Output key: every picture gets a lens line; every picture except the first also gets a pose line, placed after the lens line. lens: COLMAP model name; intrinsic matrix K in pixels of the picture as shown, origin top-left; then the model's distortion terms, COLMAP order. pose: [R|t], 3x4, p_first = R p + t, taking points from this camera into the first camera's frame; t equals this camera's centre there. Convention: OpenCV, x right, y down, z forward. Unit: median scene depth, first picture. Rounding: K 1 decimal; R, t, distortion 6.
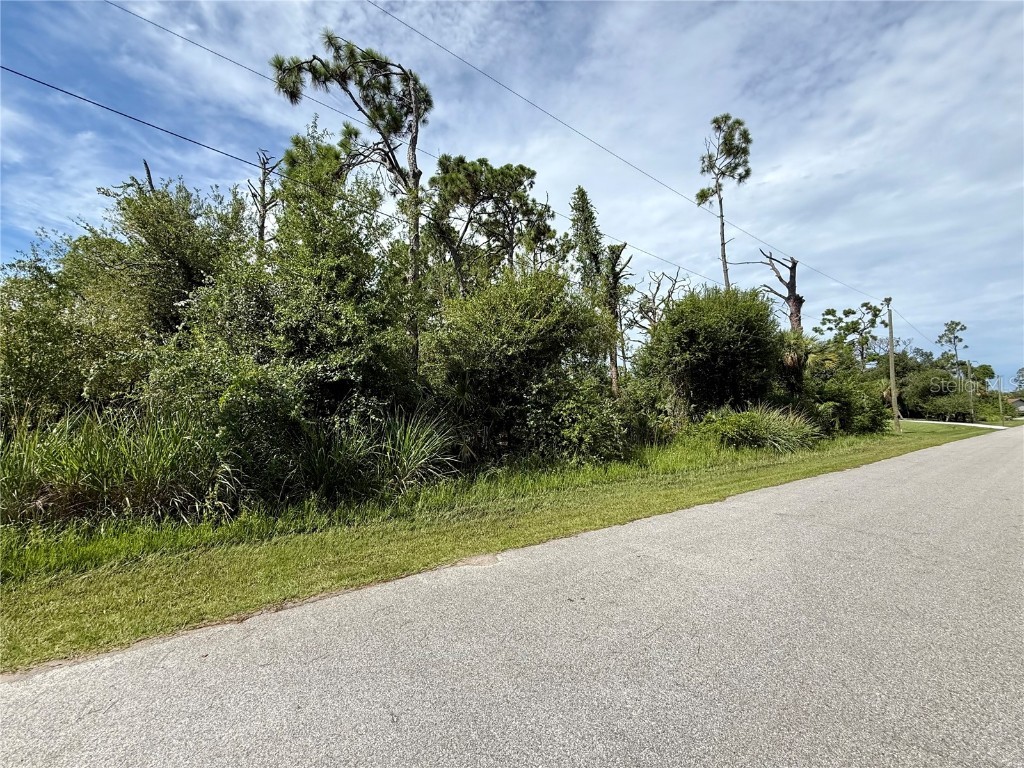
lens RADIAL K [[407.9, 0, 510.2], [0, 407.9, 384.6], [0, 0, 1]] dist [-0.000418, 0.000586]
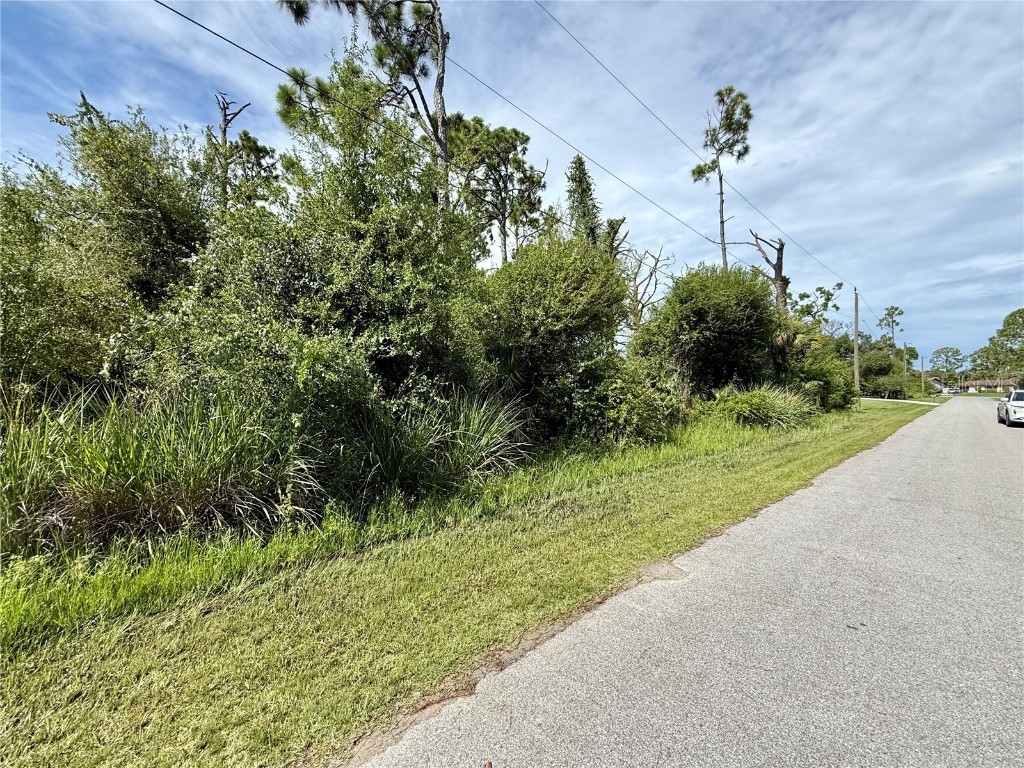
lens RADIAL K [[407.9, 0, 510.6], [0, 407.9, 385.4], [0, 0, 1]] dist [-0.000418, 0.000586]
pose [[0.994906, -0.001553, 0.100791, -0.091747], [-0.003846, 0.998568, 0.053356, 0.001438], [-0.100729, -0.053472, 0.993476, 0.043416]]
